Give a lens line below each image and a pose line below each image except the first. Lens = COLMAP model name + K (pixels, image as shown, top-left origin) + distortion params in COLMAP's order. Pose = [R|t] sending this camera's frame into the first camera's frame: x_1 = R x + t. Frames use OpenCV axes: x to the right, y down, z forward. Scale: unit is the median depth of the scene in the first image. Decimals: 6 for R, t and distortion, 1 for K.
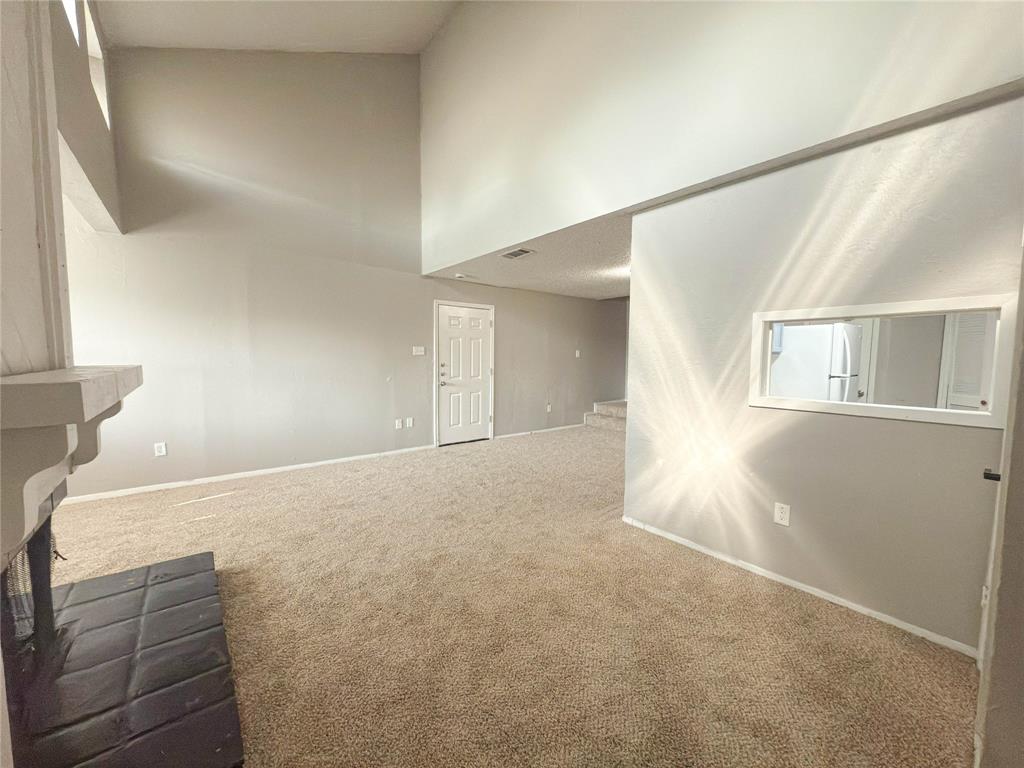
lens RADIAL K [[408.1, 0, 513.1], [0, 408.1, 386.2], [0, 0, 1]] dist [0.000020, 0.000587]
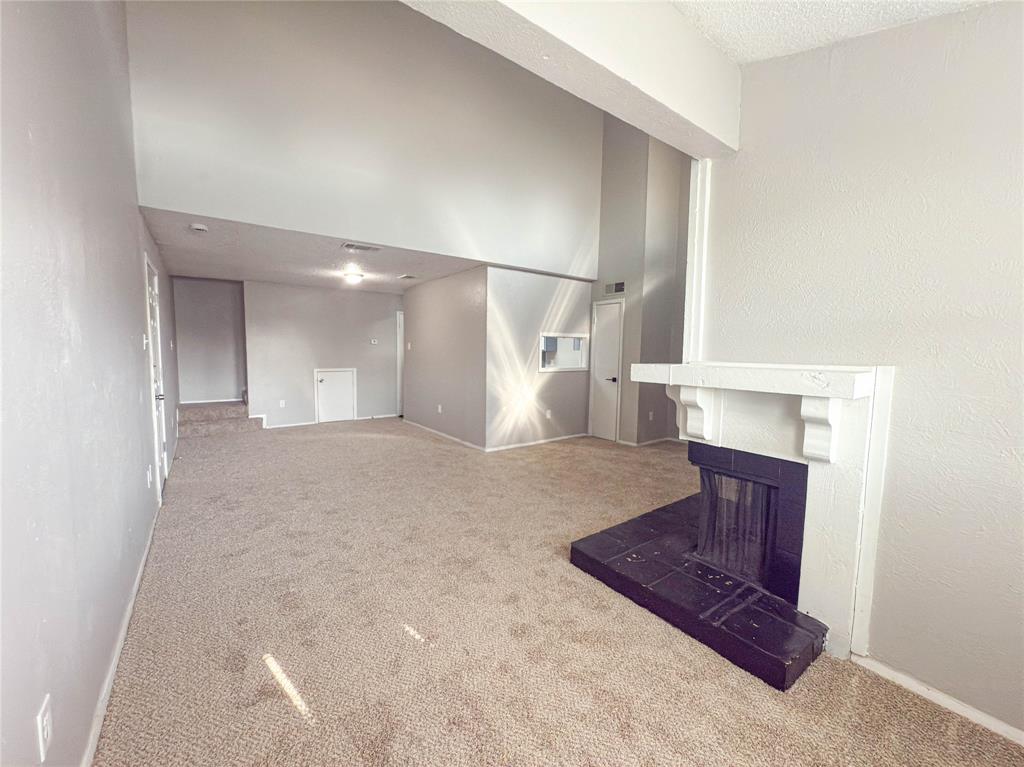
lens RADIAL K [[408.1, 0, 510.2], [0, 408.1, 382.3], [0, 0, 1]] dist [0.000020, 0.000587]
pose [[0.028124, -0.087296, 0.995785, -1.604179], [0.063140, 0.994345, 0.085387, -0.096060], [-0.997608, 0.060472, 0.033477, 1.008627]]
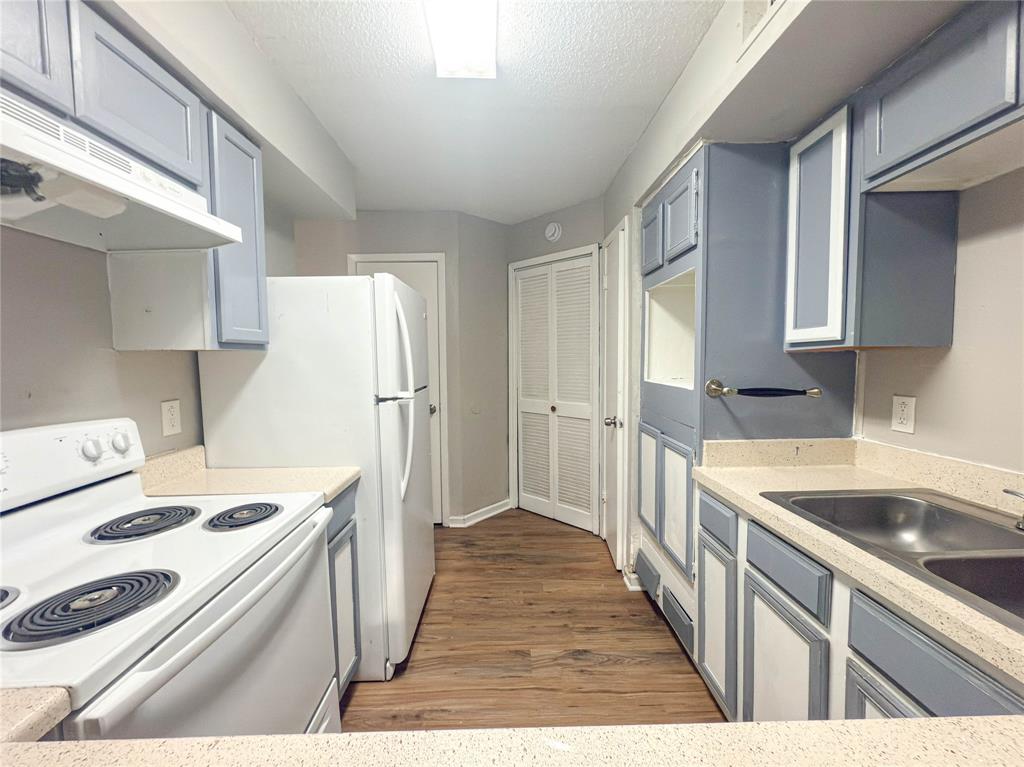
lens RADIAL K [[408.1, 0, 511.2], [0, 408.1, 379.1], [0, 0, 1]] dist [0.000020, 0.000587]
pose [[0.615717, -0.065249, 0.785261, 0.419729], [0.077397, 0.996755, 0.022136, -0.035182], [-0.784157, 0.047147, 0.618768, 0.494803]]
